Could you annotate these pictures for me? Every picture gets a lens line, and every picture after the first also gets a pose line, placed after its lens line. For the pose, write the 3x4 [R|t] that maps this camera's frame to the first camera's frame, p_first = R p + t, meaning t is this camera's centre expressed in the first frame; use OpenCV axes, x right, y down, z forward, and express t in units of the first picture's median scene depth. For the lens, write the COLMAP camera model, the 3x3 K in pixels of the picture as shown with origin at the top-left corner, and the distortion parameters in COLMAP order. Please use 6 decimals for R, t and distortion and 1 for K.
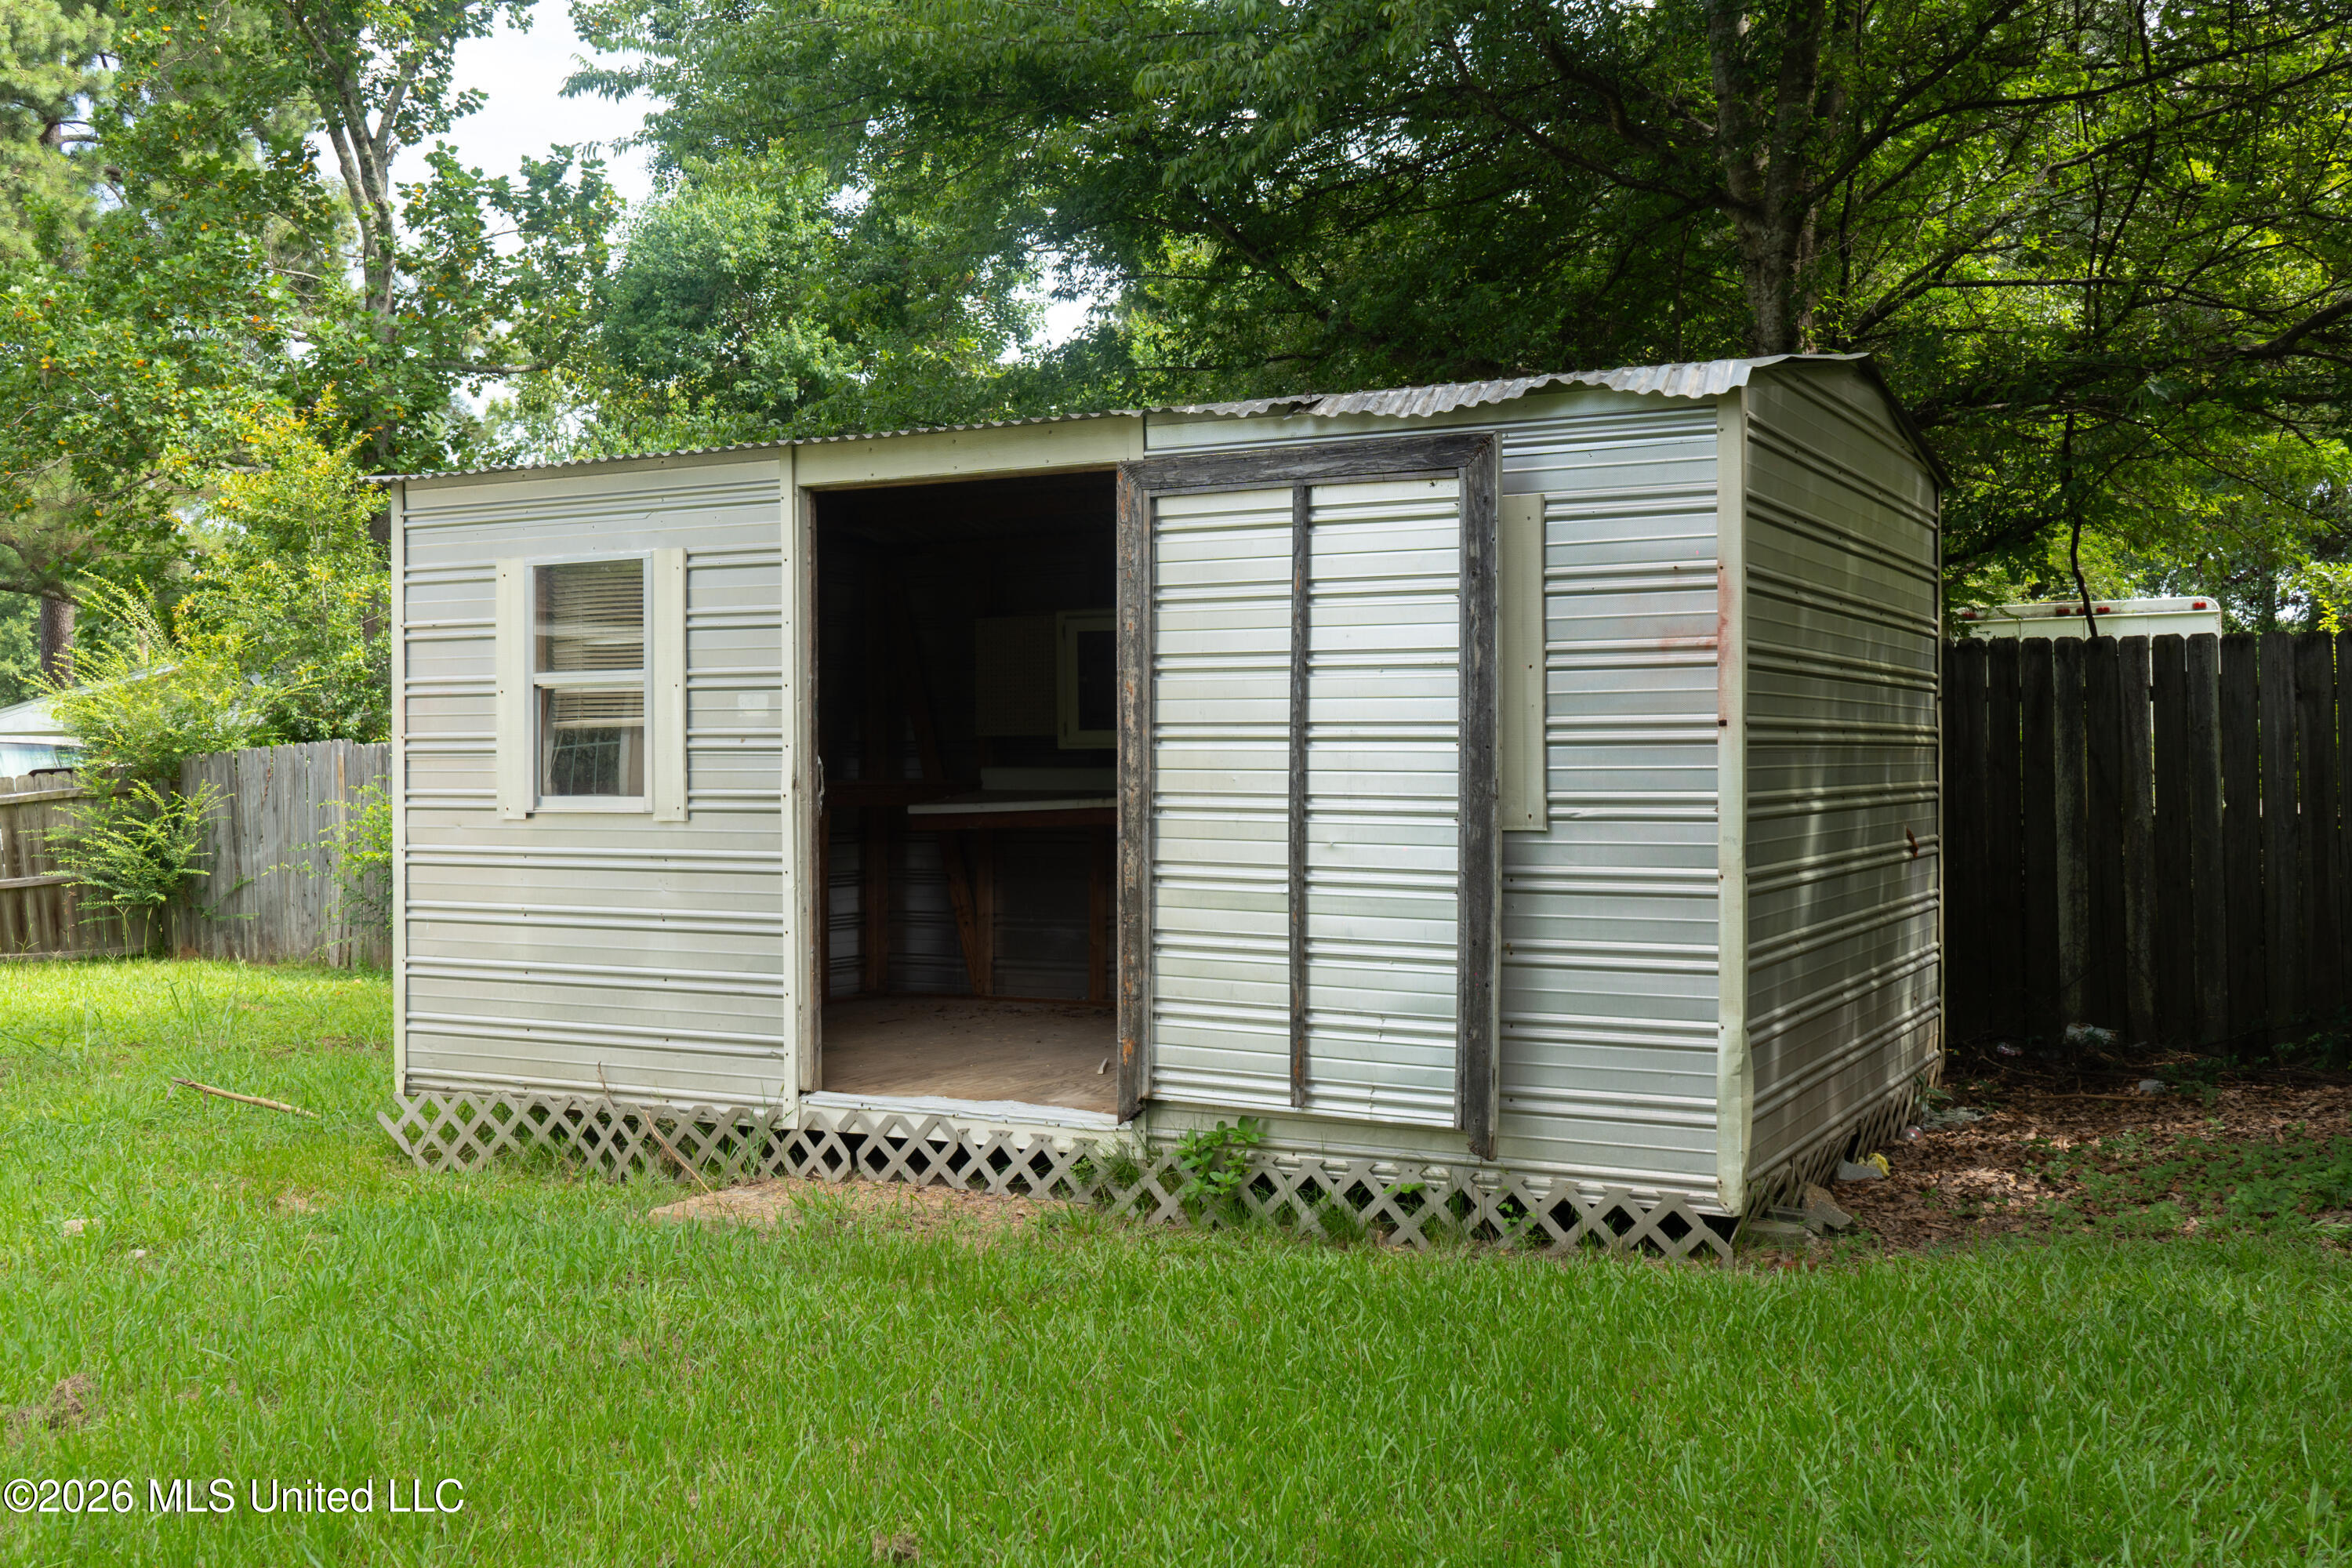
lens RADIAL K [[2193.3, 0, 1176.0], [0, 2193.3, 784.0], [0, 0, 1]] dist [0.005125, 0.001590]
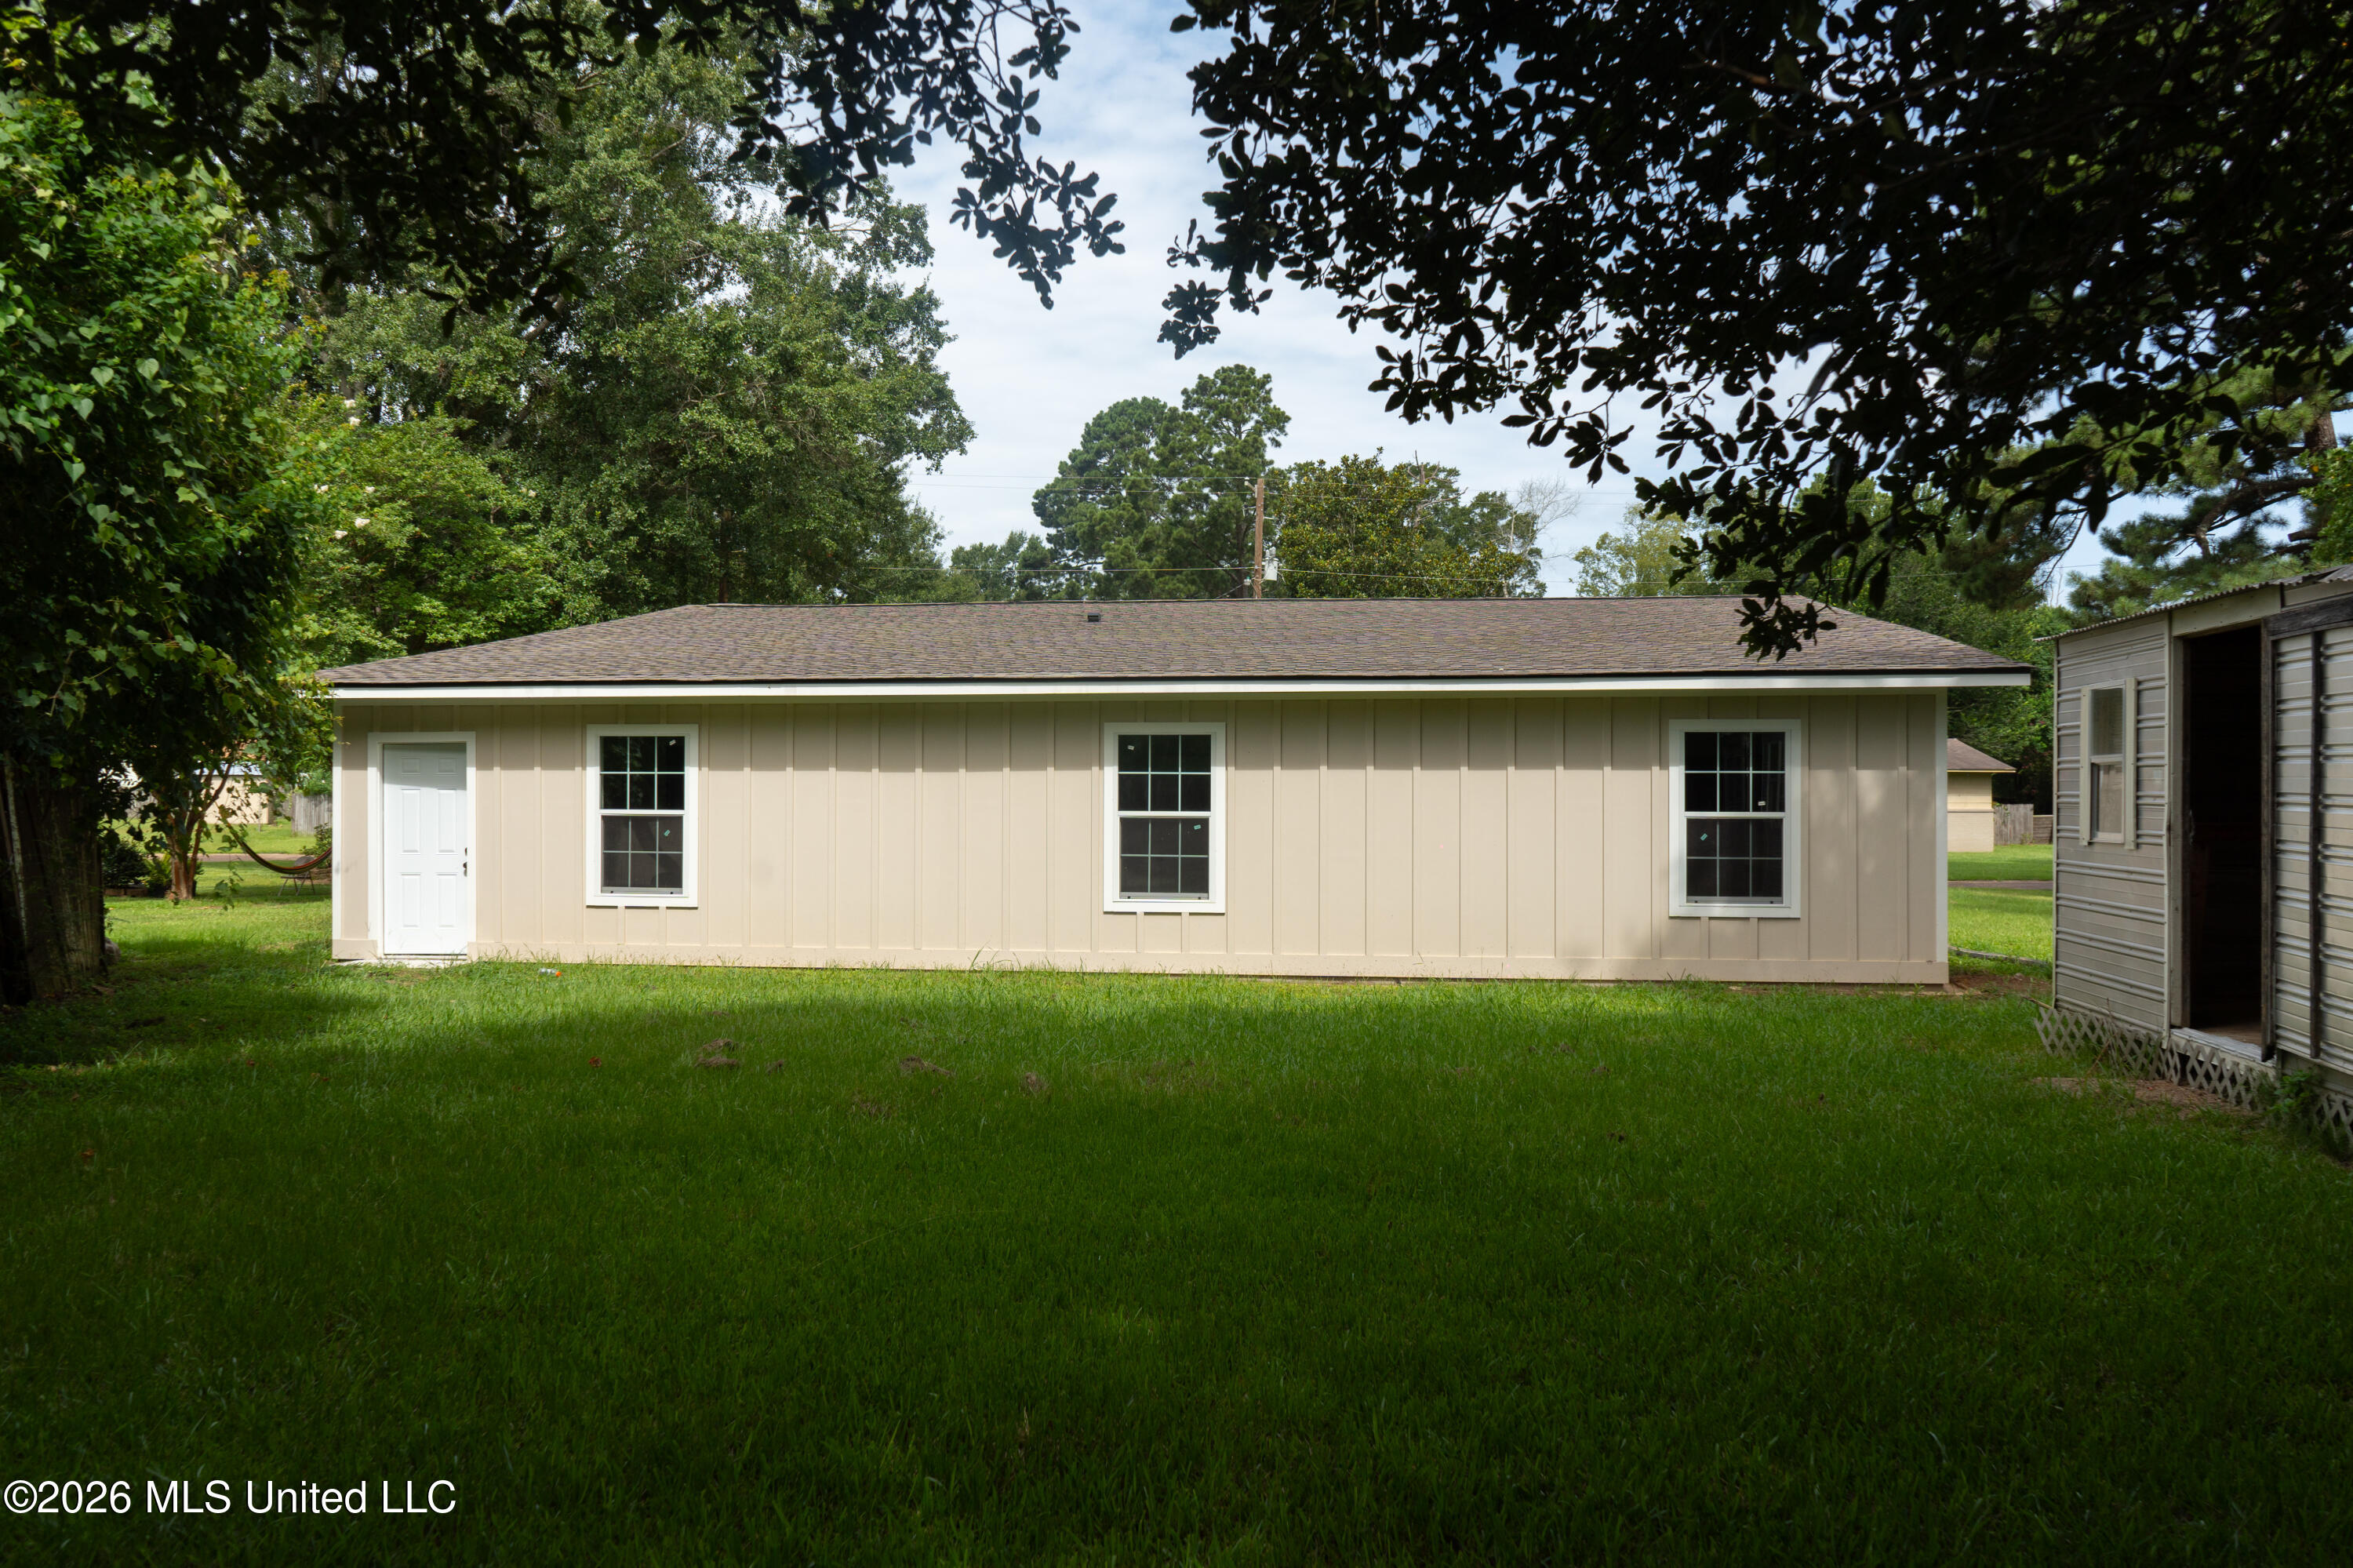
lens RADIAL K [[1893.9, 0, 1176.5], [0, 1893.9, 784.0], [0, 0, 1]] dist [-0.008965, -0.002413]
pose [[0.354311, 0.001382, -0.935127, 0.845633], [-0.013447, 0.999903, -0.003617, -0.017108], [0.935031, 0.013856, 0.354295, -0.138446]]
